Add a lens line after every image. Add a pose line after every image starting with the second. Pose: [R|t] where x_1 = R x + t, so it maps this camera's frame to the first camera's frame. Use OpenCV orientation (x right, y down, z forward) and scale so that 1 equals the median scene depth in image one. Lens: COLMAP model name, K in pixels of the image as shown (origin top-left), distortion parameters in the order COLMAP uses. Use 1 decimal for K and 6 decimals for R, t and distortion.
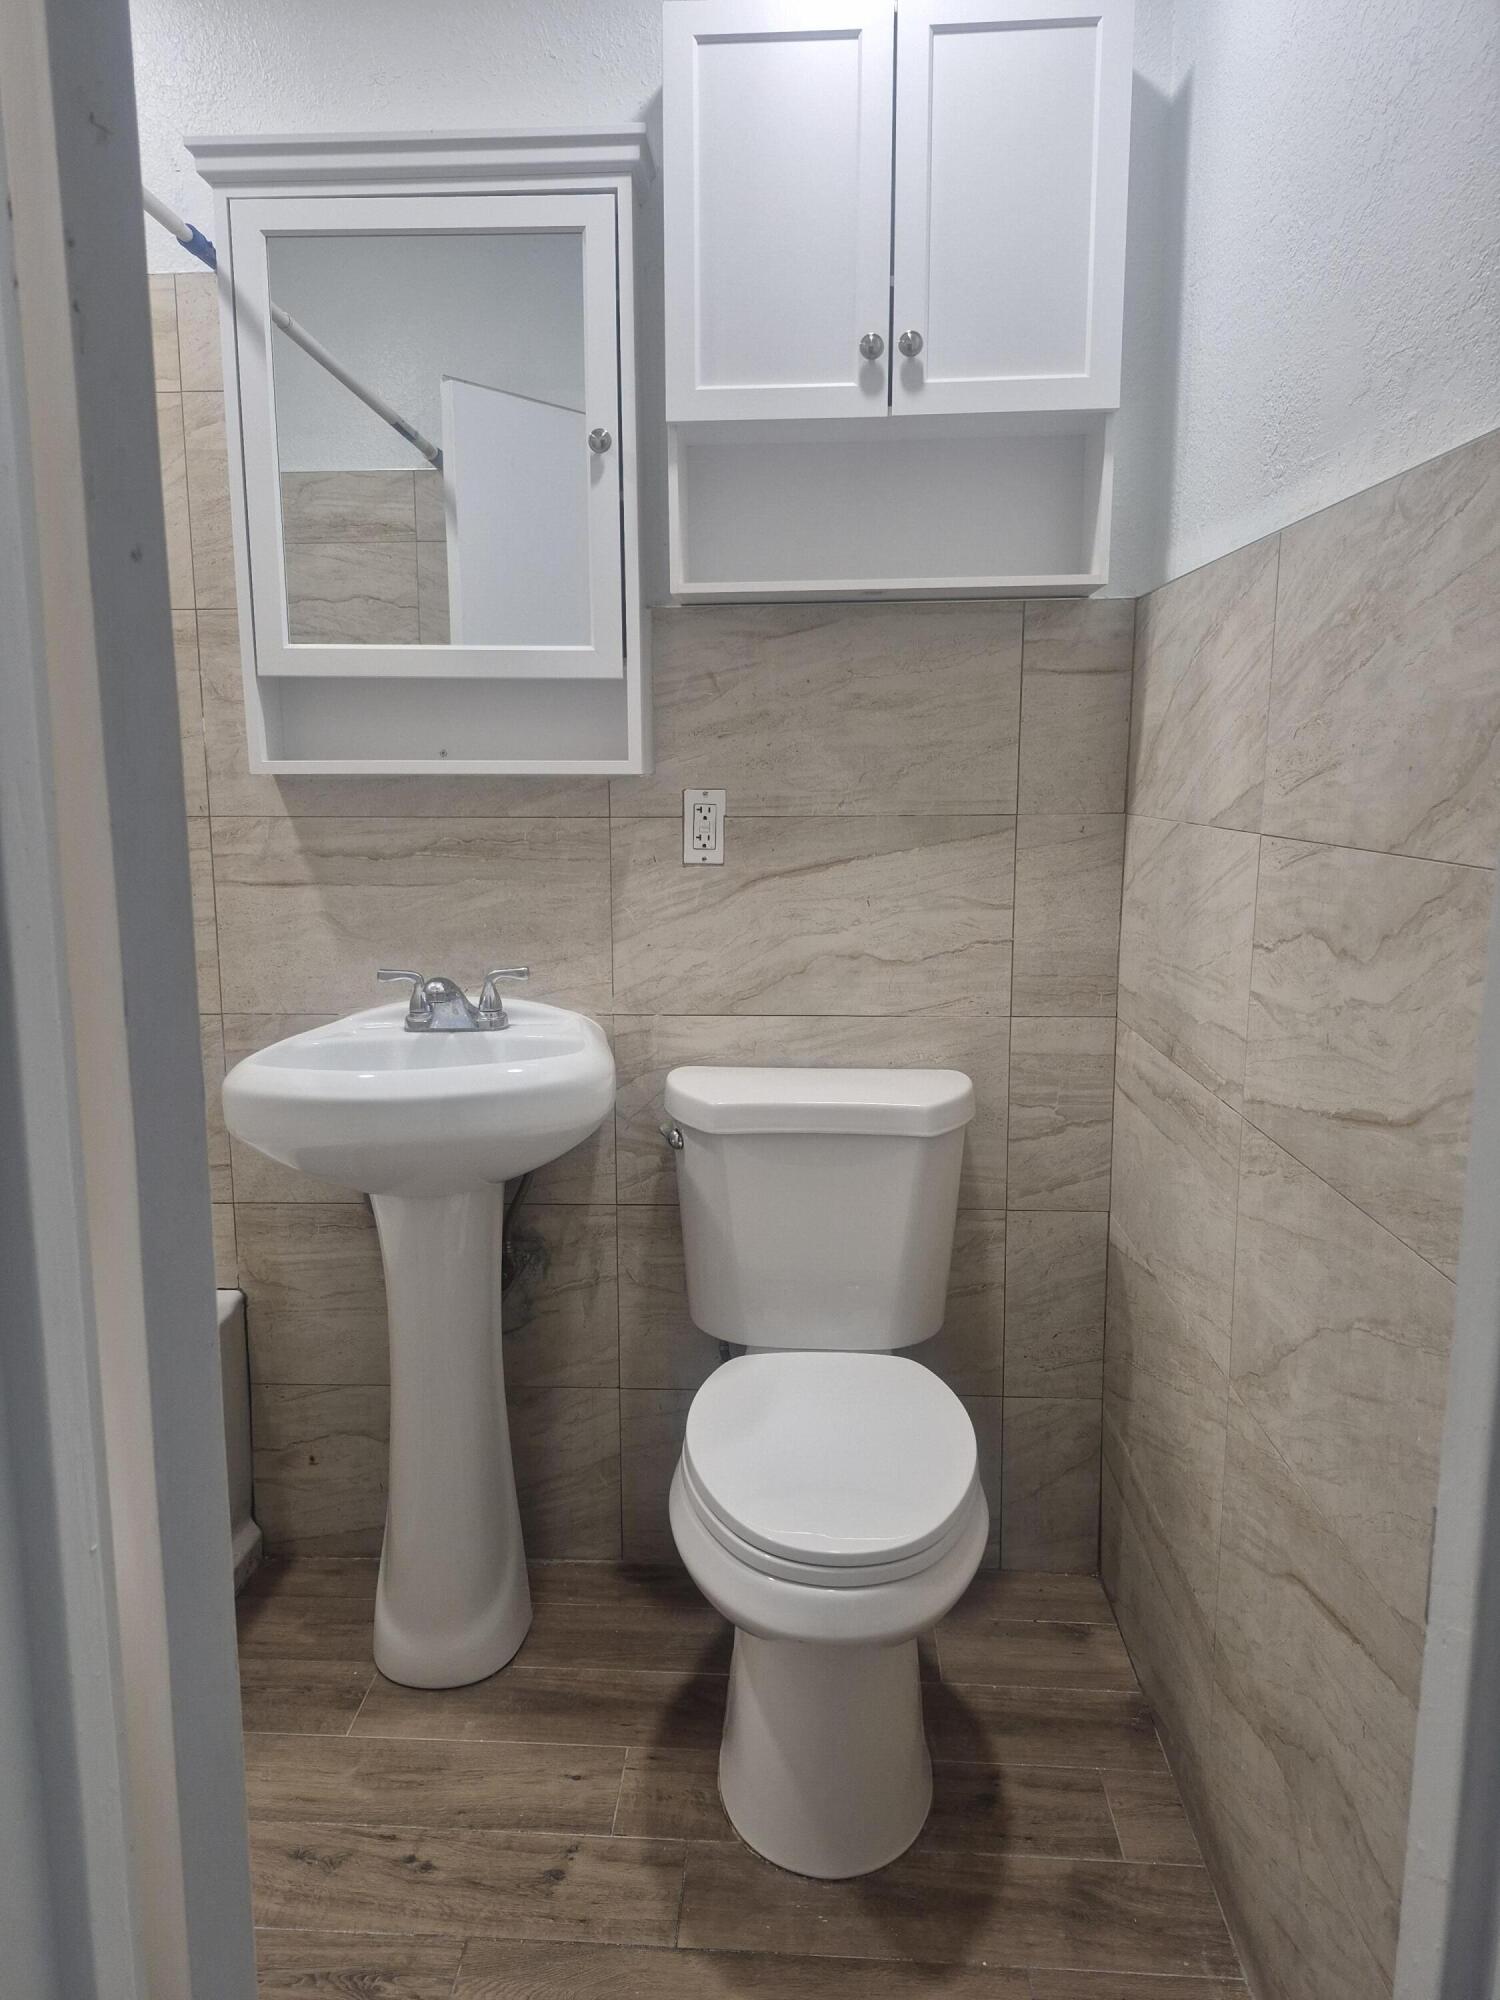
lens RADIAL K [[1383.2, 0, 730.9], [0, 1383.2, 993.2], [0, 0, 1]] dist [0.131695, -0.212383]
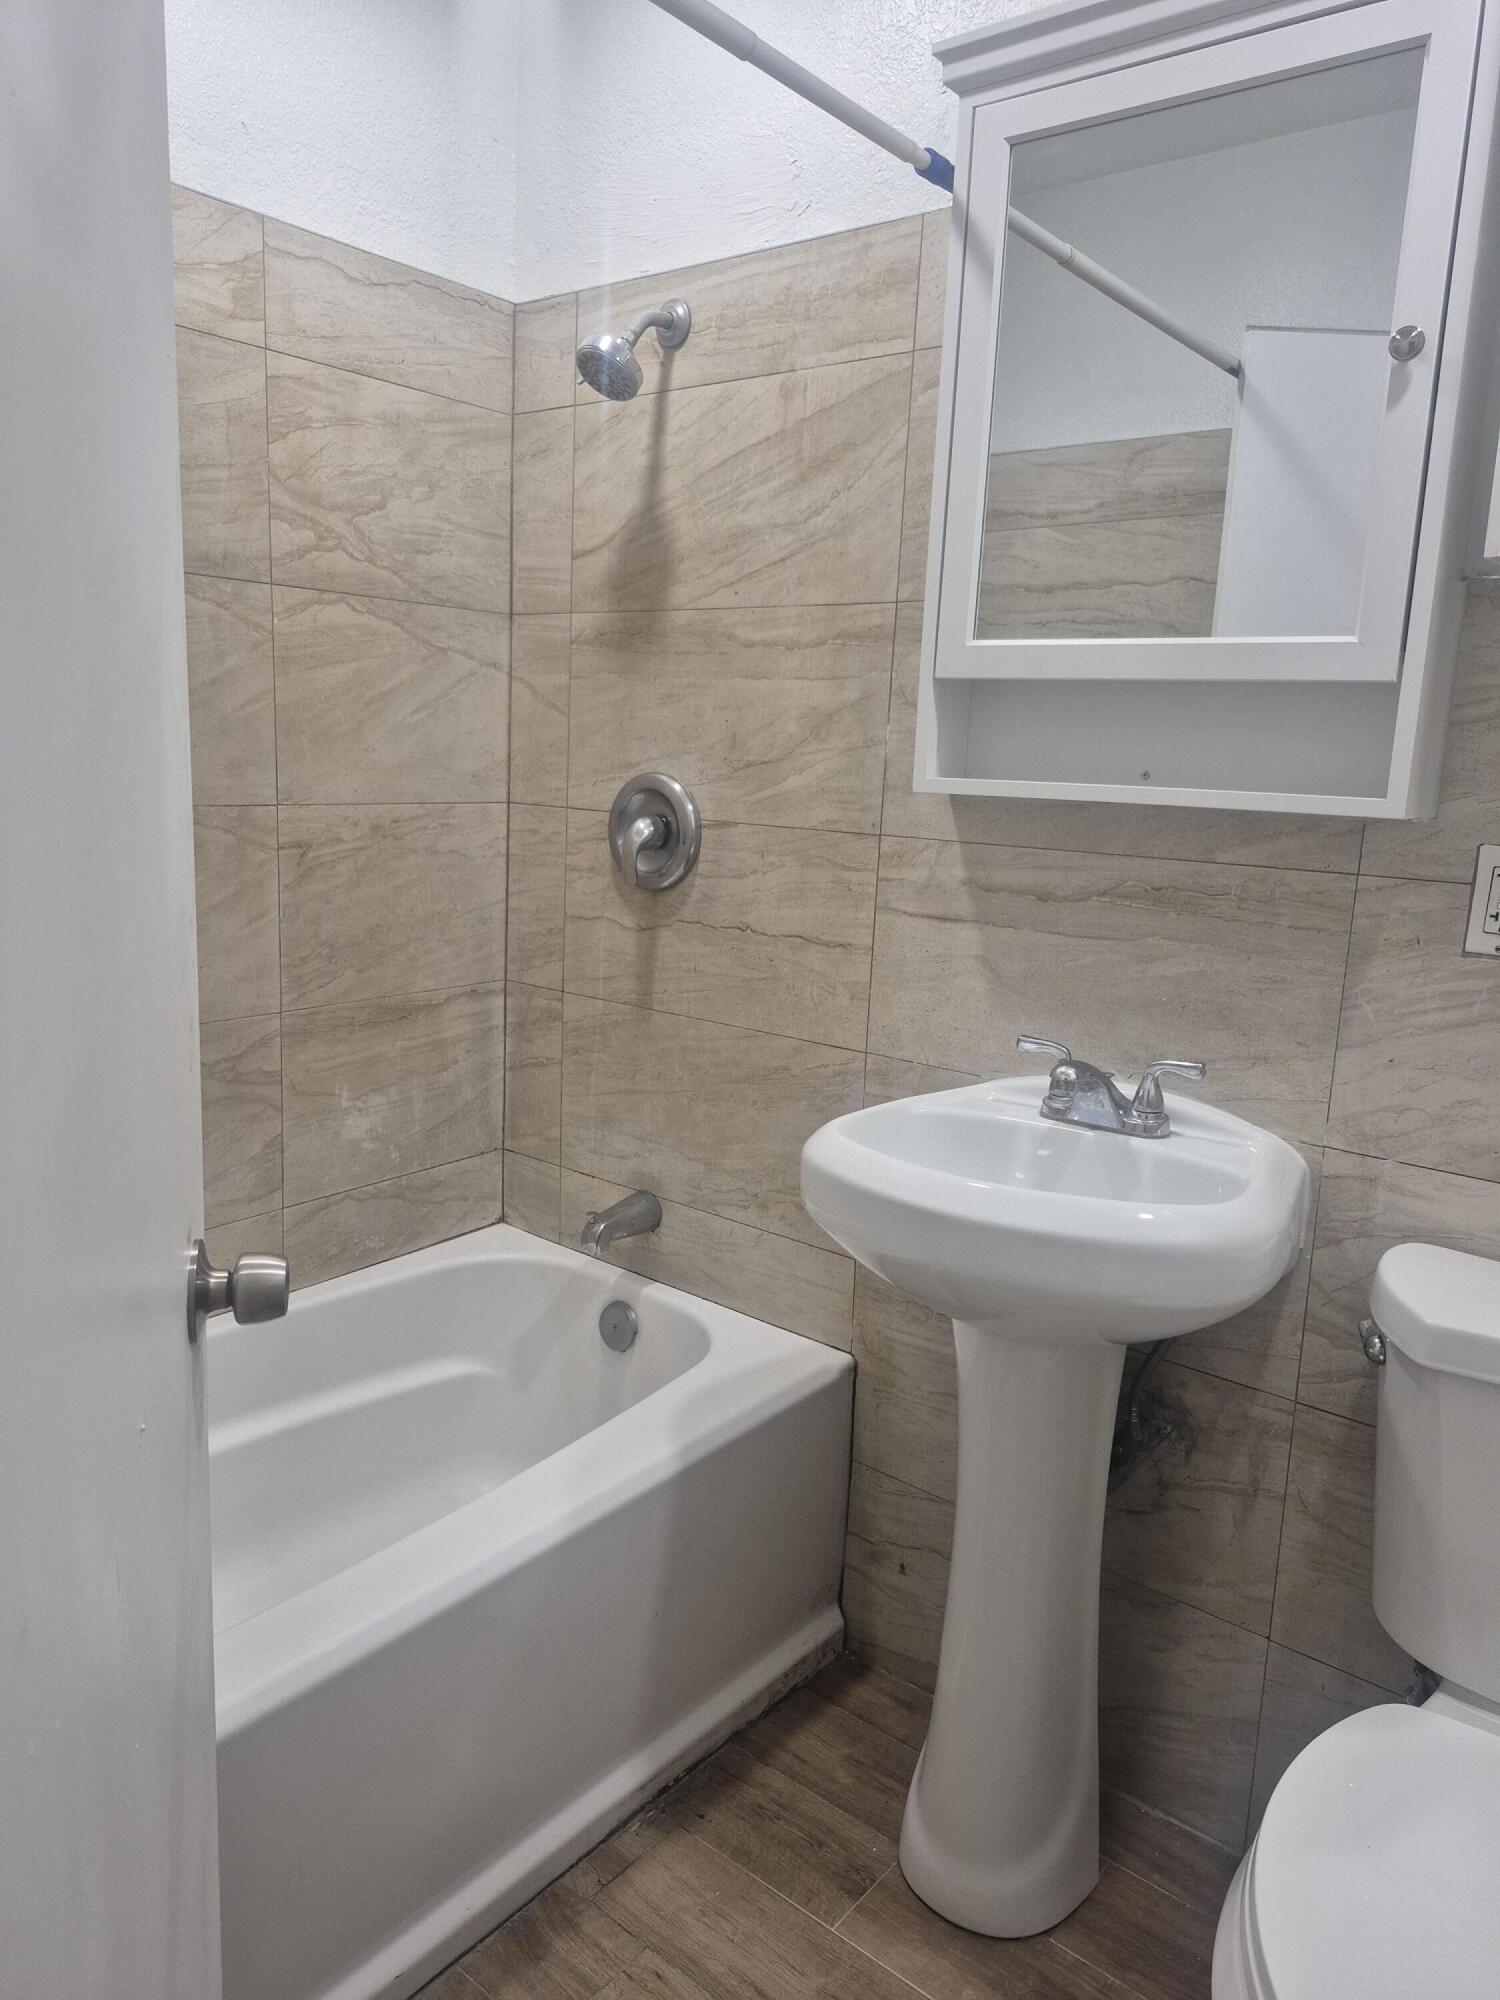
lens RADIAL K [[1383.2, 0, 730.9], [0, 1383.2, 993.2], [0, 0, 1]] dist [0.131695, -0.212383]
pose [[0.803565, 0.143079, -0.577764, 0.078845], [-0.137330, 0.989056, 0.053931, -0.060850], [0.579157, 0.036007, 0.814420, 0.226729]]
